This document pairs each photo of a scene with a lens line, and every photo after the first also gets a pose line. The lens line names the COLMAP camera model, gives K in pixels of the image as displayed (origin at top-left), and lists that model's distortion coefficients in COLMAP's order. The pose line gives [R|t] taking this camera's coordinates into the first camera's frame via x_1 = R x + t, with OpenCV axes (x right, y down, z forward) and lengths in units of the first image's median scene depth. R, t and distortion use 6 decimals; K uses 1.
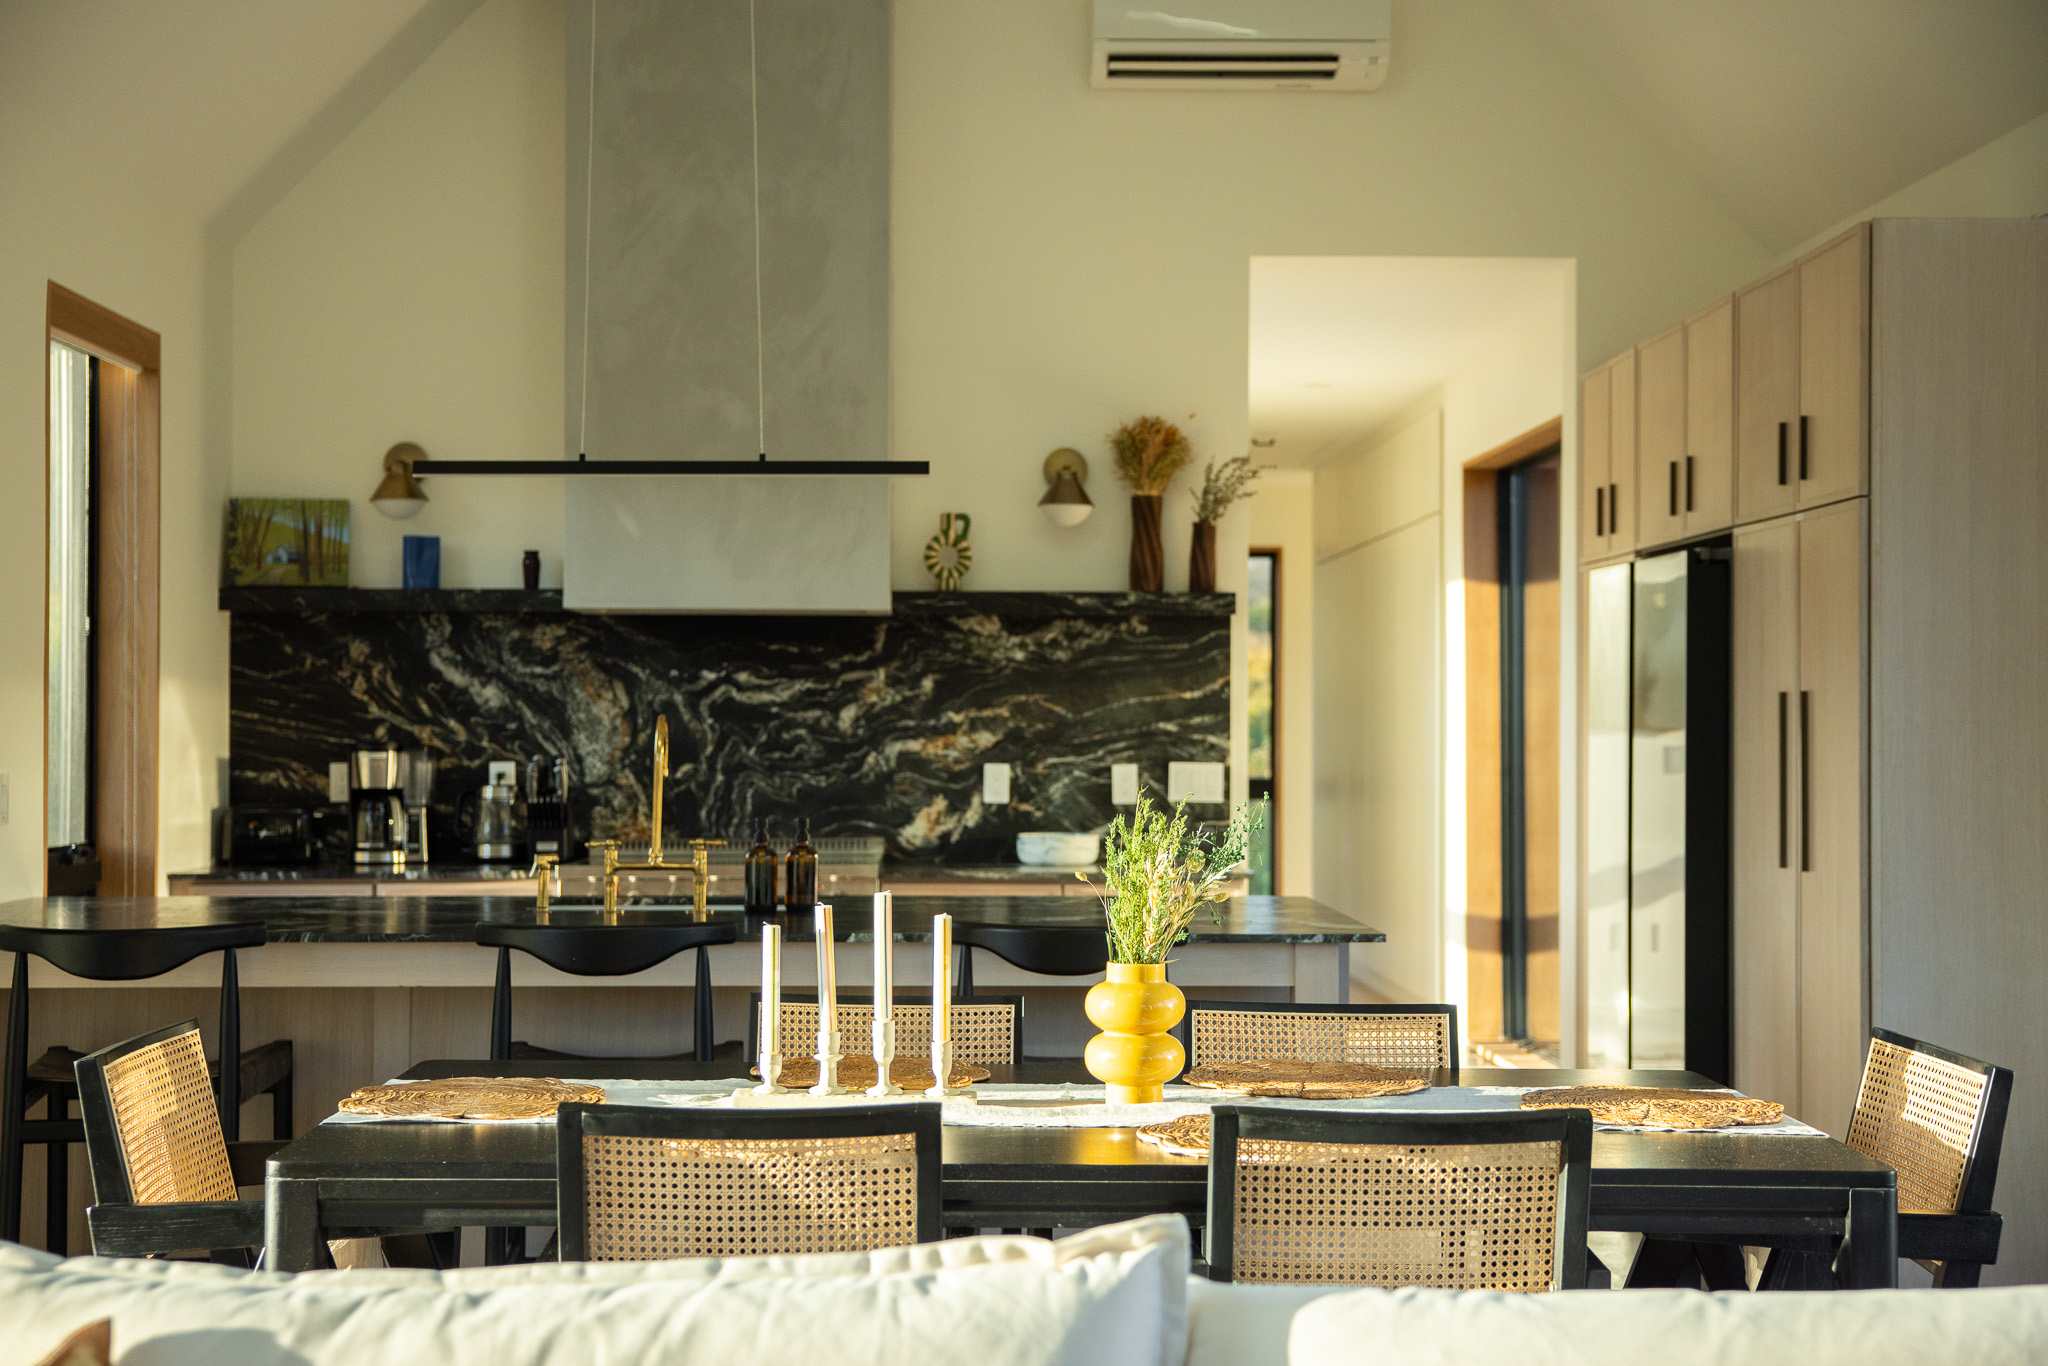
lens RADIAL K [[2573.3, 0, 1024.0], [0, 2573.3, 683.0], [0, 0, 1]] dist [0.059136, 0.006336]
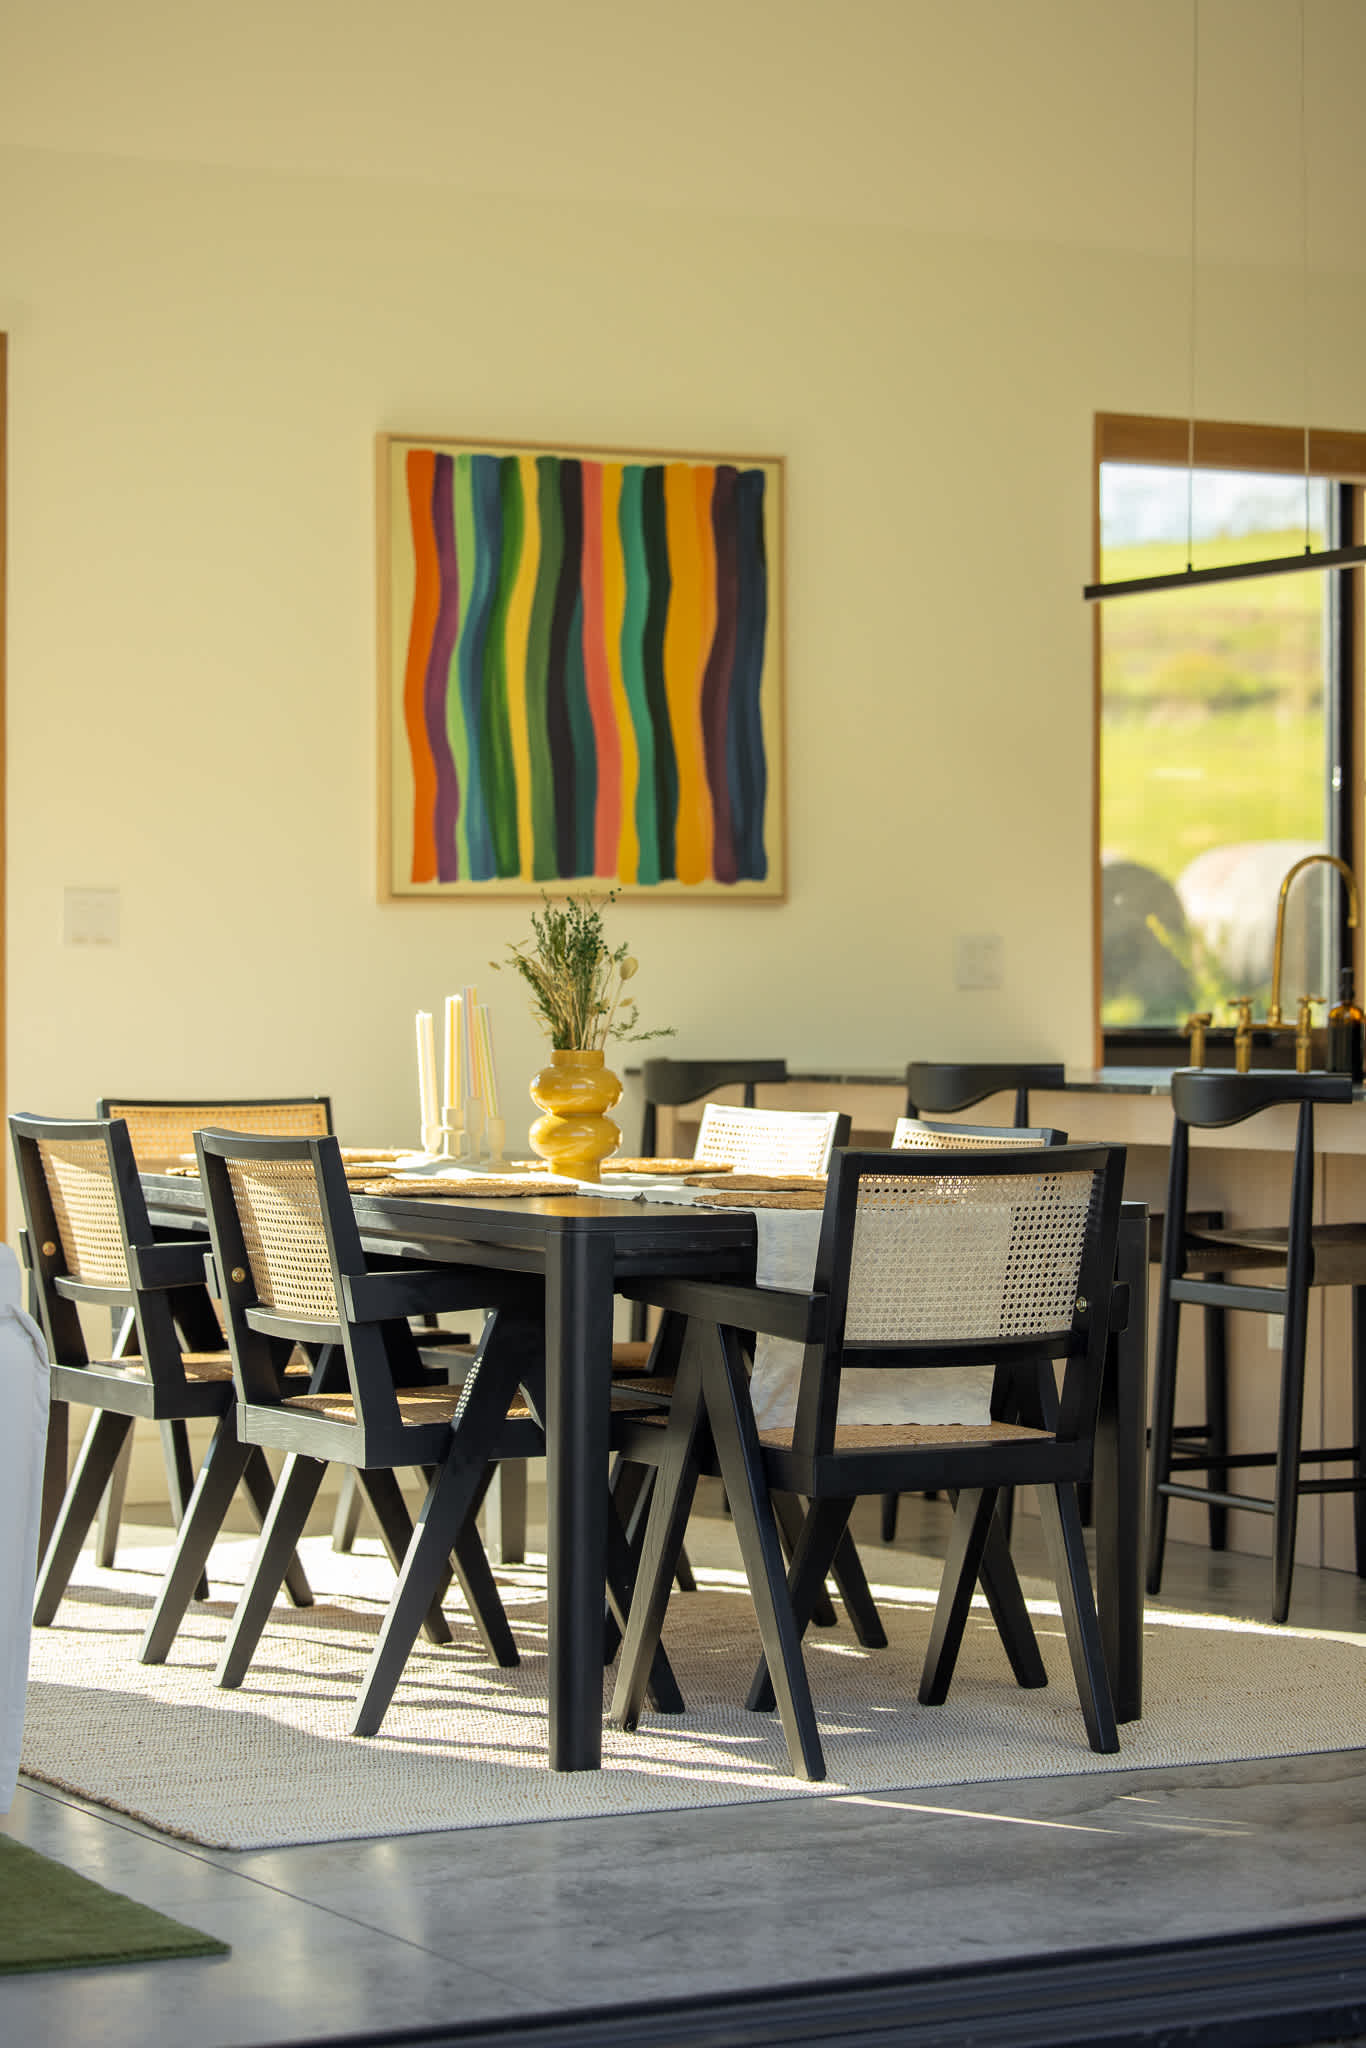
lens RADIAL K [[4710.4, 0, 683.0], [0, 4710.4, 1024.0], [0, 0, 1]] dist [-0.057574, -0.091739]
pose [[0.463620, 0.002831, -0.886030, 0.850554], [0.014330, 0.999840, 0.010693, 0.036861], [0.885918, -0.017654, 0.463505, 0.059806]]
